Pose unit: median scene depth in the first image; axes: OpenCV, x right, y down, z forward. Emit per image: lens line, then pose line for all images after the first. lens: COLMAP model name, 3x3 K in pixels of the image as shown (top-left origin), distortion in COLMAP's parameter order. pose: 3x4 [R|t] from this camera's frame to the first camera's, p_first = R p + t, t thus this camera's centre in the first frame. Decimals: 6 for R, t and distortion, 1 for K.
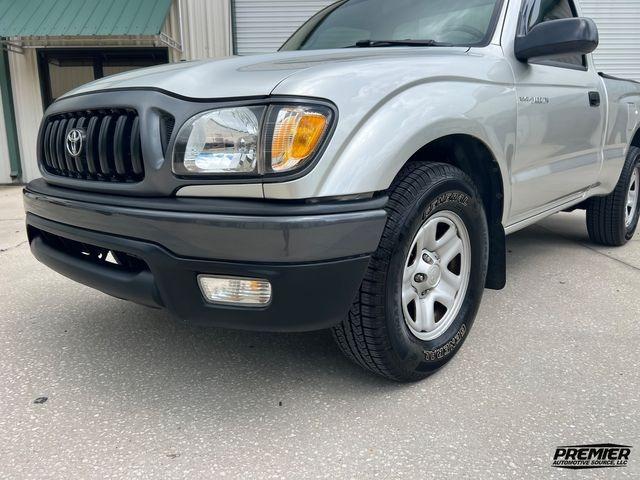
lens RADIAL K [[481.9, 0, 323.5], [0, 481.9, 245.6], [0, 0, 1]] dist [0.034972, -0.034065]
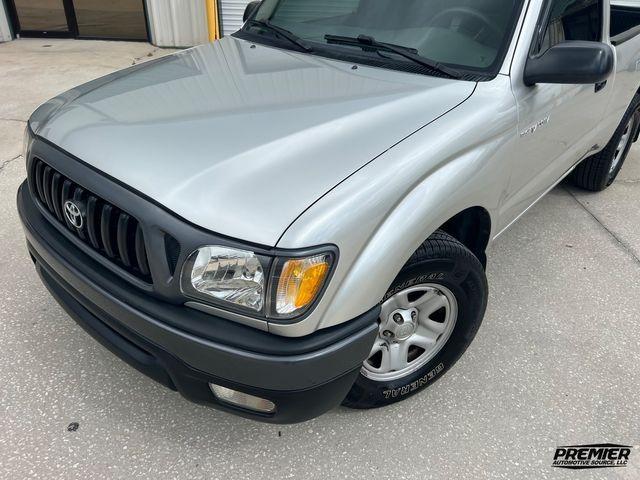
lens RADIAL K [[481.9, 0, 323.9], [0, 481.9, 238.4], [0, 0, 1]] dist [0.034972, -0.034065]
pose [[0.999066, 0.017681, 0.039426, -0.034381], [-0.029216, 0.948668, 0.314920, -0.484103], [-0.031834, -0.315778, 0.948299, 0.018161]]
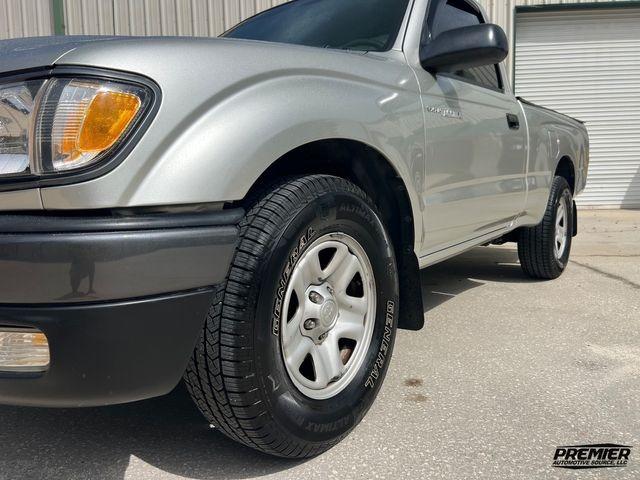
lens RADIAL K [[481.9, 0, 319.3], [0, 481.9, 246.7], [0, 0, 1]] dist [0.034972, -0.034065]
pose [[0.995378, -0.025067, 0.092704, 0.149613], [0.033989, 0.994806, -0.095945, 0.025050], [-0.089818, 0.098652, 0.991060, 0.211820]]
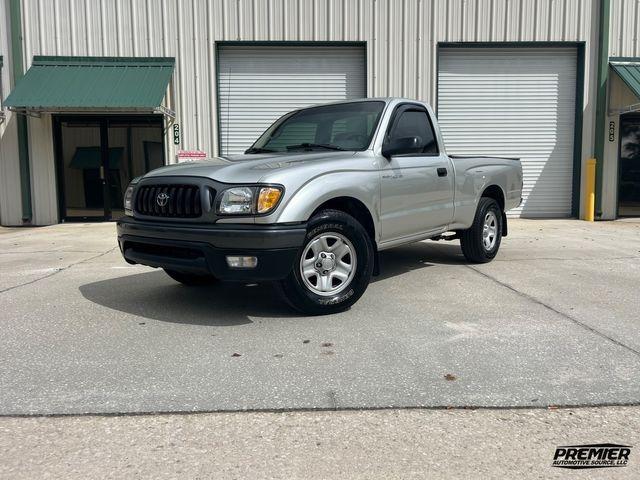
lens RADIAL K [[481.9, 0, 321.3], [0, 481.9, 237.8], [0, 0, 1]] dist [0.034972, -0.034065]
pose [[0.998693, -0.002741, 0.051028, 0.066940], [0.008163, 0.994294, -0.106363, 0.175851], [-0.050445, 0.106640, 0.993017, -1.068342]]
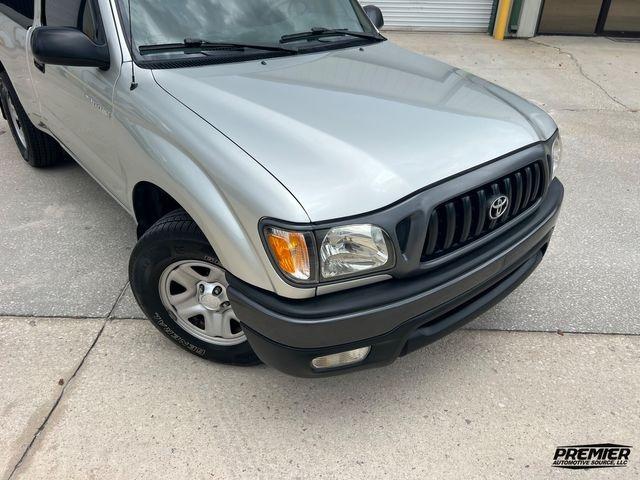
lens RADIAL K [[481.9, 0, 316.7], [0, 481.9, 242.5], [0, 0, 1]] dist [0.034972, -0.034065]
pose [[0.999487, 0.028116, 0.015312, 1.846471], [-0.031588, 0.943862, 0.328827, -0.273898], [-0.005207, -0.329142, 0.944266, -1.171254]]
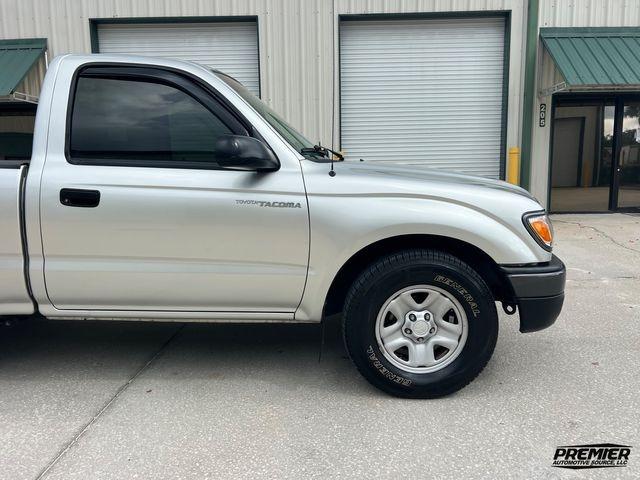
lens RADIAL K [[481.9, 0, 322.6], [0, 481.9, 244.0], [0, 0, 1]] dist [0.034972, -0.034065]
pose [[0.999957, -0.001952, -0.009014, 1.890175], [0.001445, 0.998435, -0.055911, -0.105654], [0.009109, 0.055896, 0.998395, -0.504298]]
